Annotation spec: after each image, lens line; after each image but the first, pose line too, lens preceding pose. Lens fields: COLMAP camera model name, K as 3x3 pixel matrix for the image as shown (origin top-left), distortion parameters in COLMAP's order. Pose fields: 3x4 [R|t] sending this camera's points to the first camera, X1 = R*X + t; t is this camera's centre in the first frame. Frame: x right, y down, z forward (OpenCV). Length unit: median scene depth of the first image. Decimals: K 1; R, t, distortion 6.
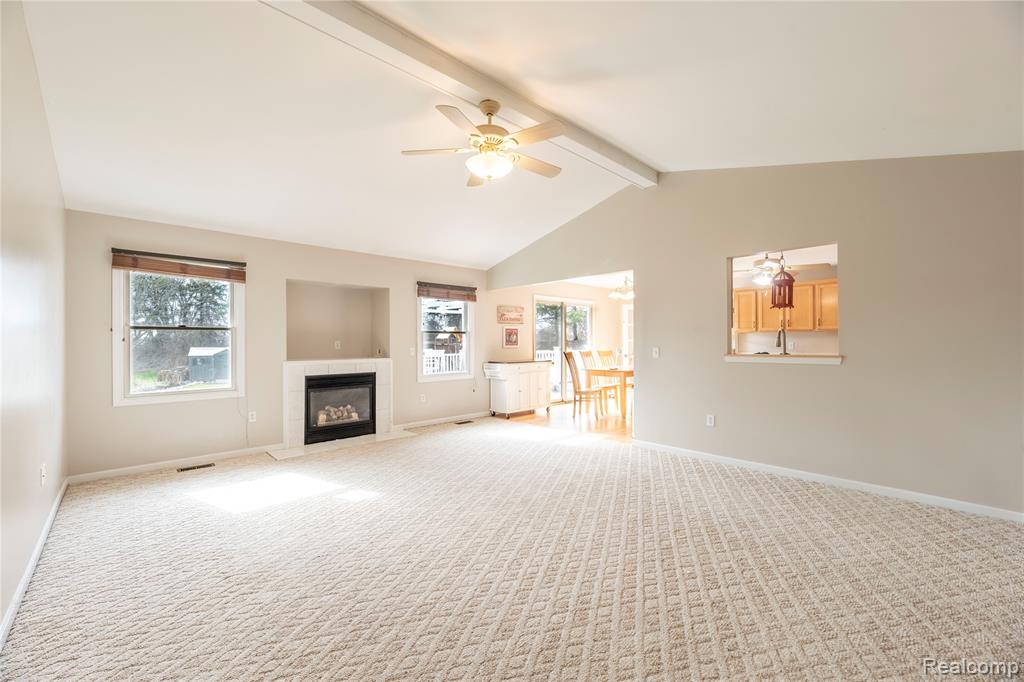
lens RADIAL K [[422.6, 0, 515.7], [0, 422.6, 341.1], [0, 0, 1]] dist [-0.002231, -0.000225]
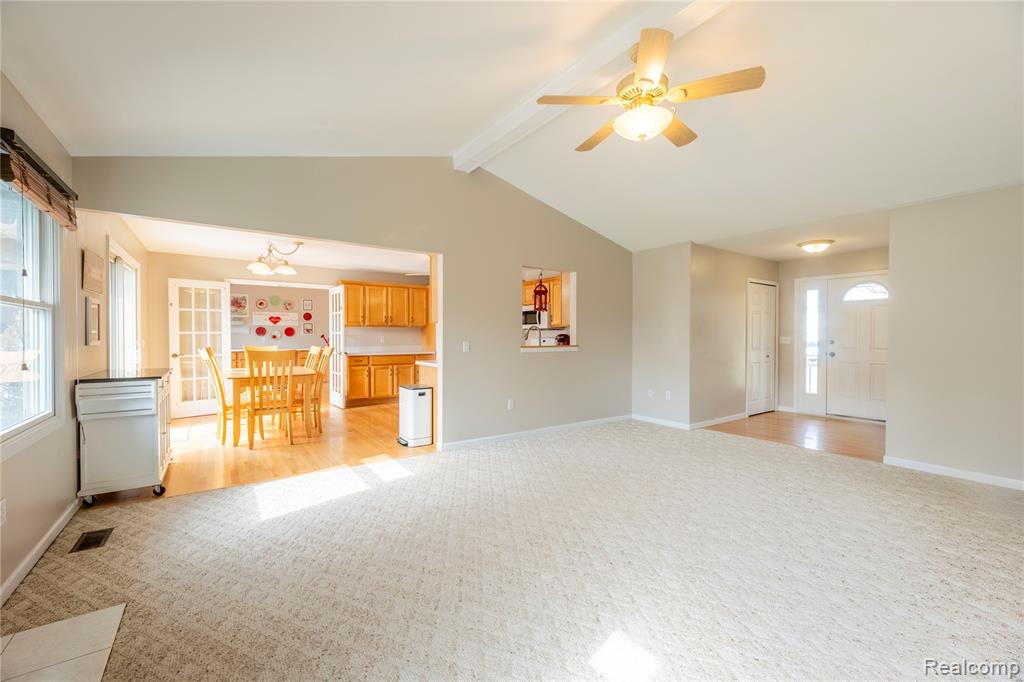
lens RADIAL K [[422.6, 0, 519.7], [0, 422.6, 344.9], [0, 0, 1]] dist [-0.002231, -0.000225]
pose [[0.125534, -0.016743, 0.991948, -0.413196], [-0.007161, 0.999816, 0.017782, 0.003363], [-0.992063, -0.009336, 0.125391, 0.508019]]
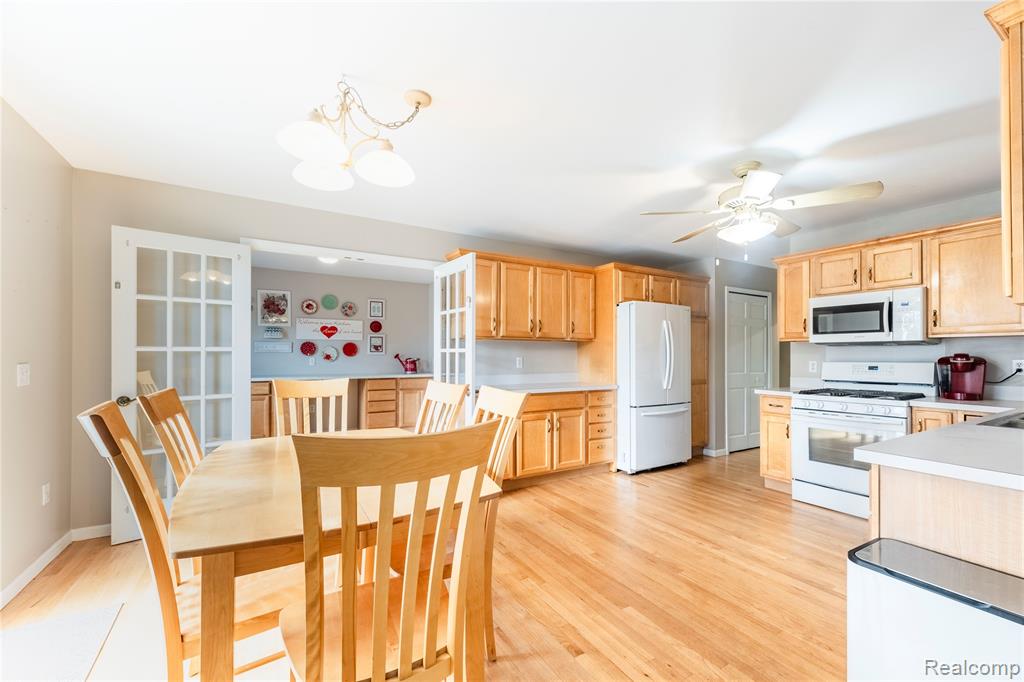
lens RADIAL K [[422.6, 0, 526.8], [0, 422.6, 357.6], [0, 0, 1]] dist [-0.002231, -0.000225]
pose [[0.190876, -0.000431, 0.981614, 0.044100], [-0.008702, 0.999960, 0.002131, 0.002709], [-0.981576, -0.008948, 0.190864, 0.881846]]
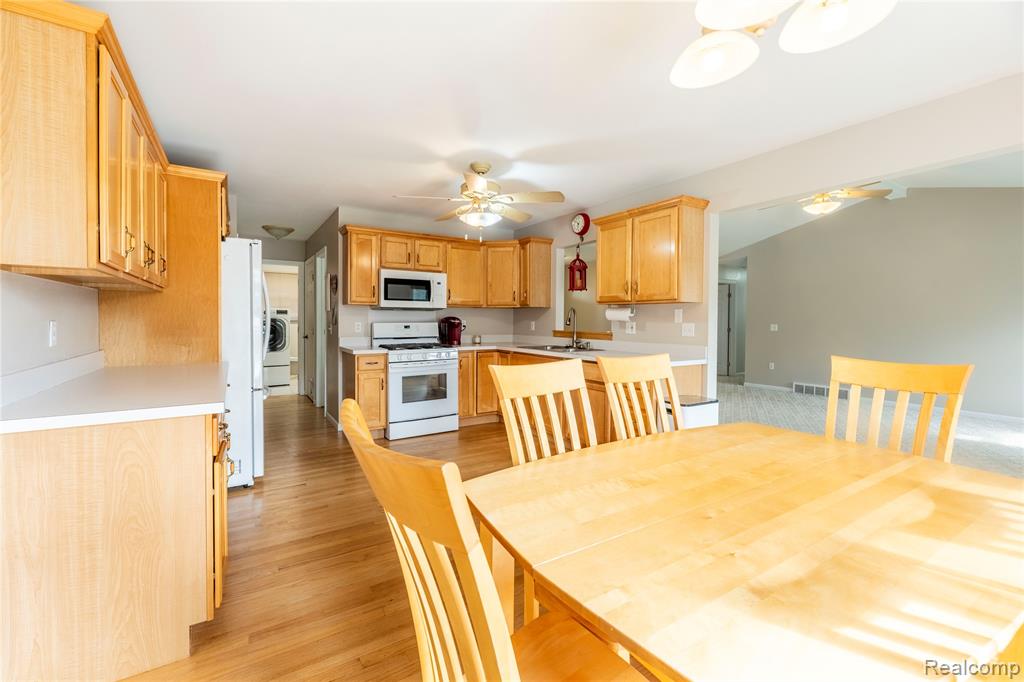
lens RADIAL K [[422.6, 0, 502.0], [0, 422.6, 325.7], [0, 0, 1]] dist [-0.002231, -0.000225]
pose [[-0.982460, -0.003593, 0.186440, 0.335662], [-0.002229, 0.999969, 0.007525, 0.004825], [-0.186461, 0.006978, -0.982438, 1.213681]]
